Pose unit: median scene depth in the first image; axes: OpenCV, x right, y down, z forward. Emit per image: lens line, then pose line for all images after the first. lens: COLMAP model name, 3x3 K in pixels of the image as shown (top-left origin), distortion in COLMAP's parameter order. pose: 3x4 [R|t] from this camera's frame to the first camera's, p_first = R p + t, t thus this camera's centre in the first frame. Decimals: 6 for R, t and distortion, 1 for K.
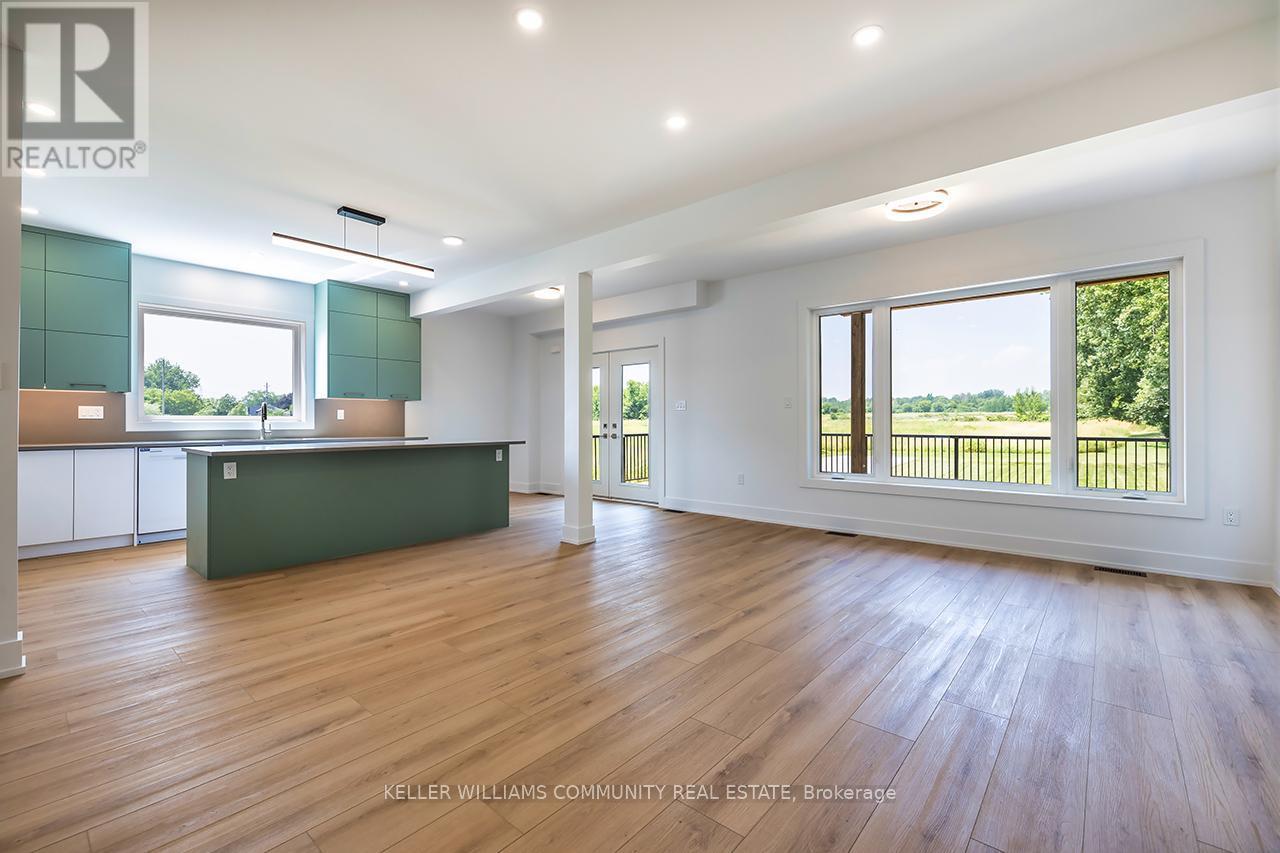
lens RADIAL K [[549.0, 0, 632.6], [0, 549.0, 420.8], [0, 0, 1]] dist [0.000620, -0.000009]
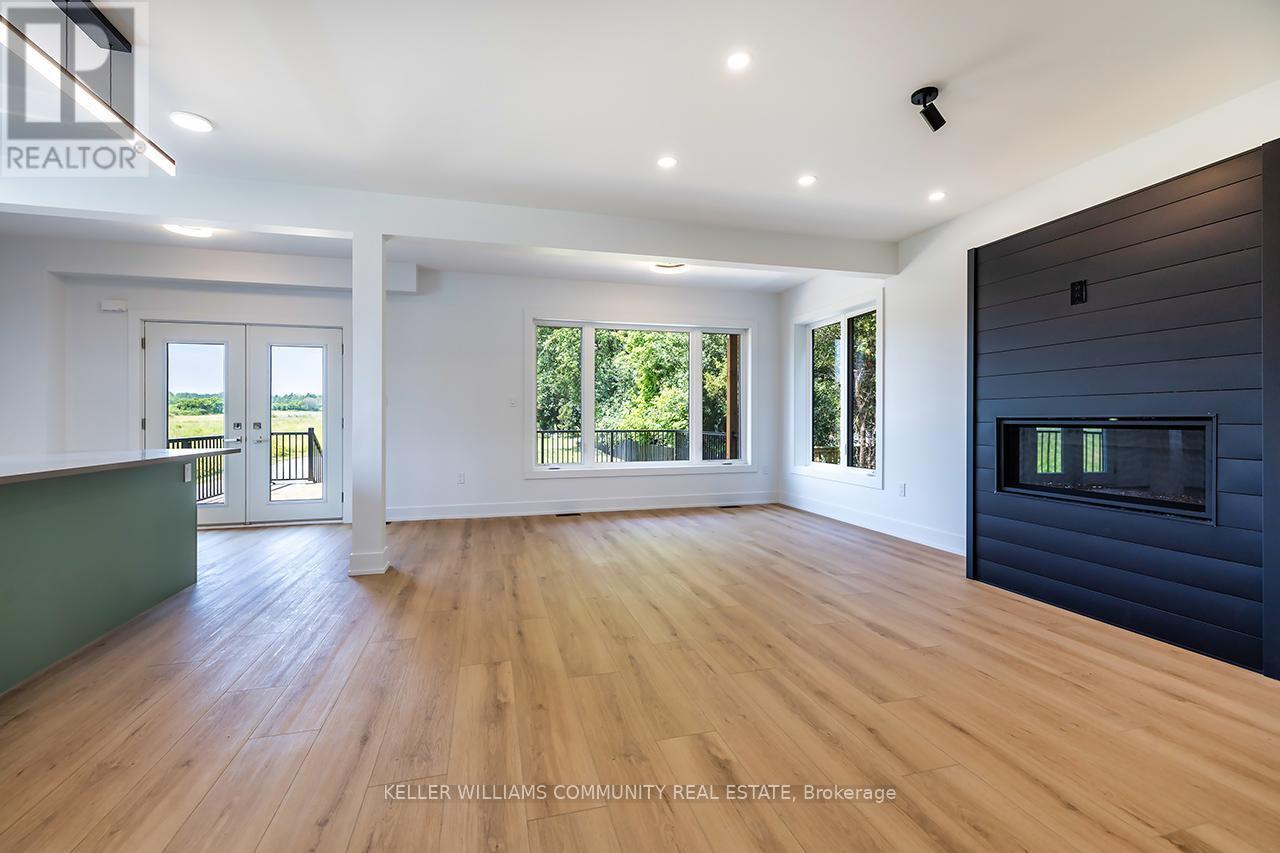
lens RADIAL K [[549.0, 0, 635.5], [0, 549.0, 424.9], [0, 0, 1]] dist [0.000620, -0.000009]
pose [[0.553384, -0.009439, 0.832873, -0.575174], [0.001254, 0.999944, 0.010500, 0.001441], [-0.832925, -0.004766, 0.553365, 0.259017]]
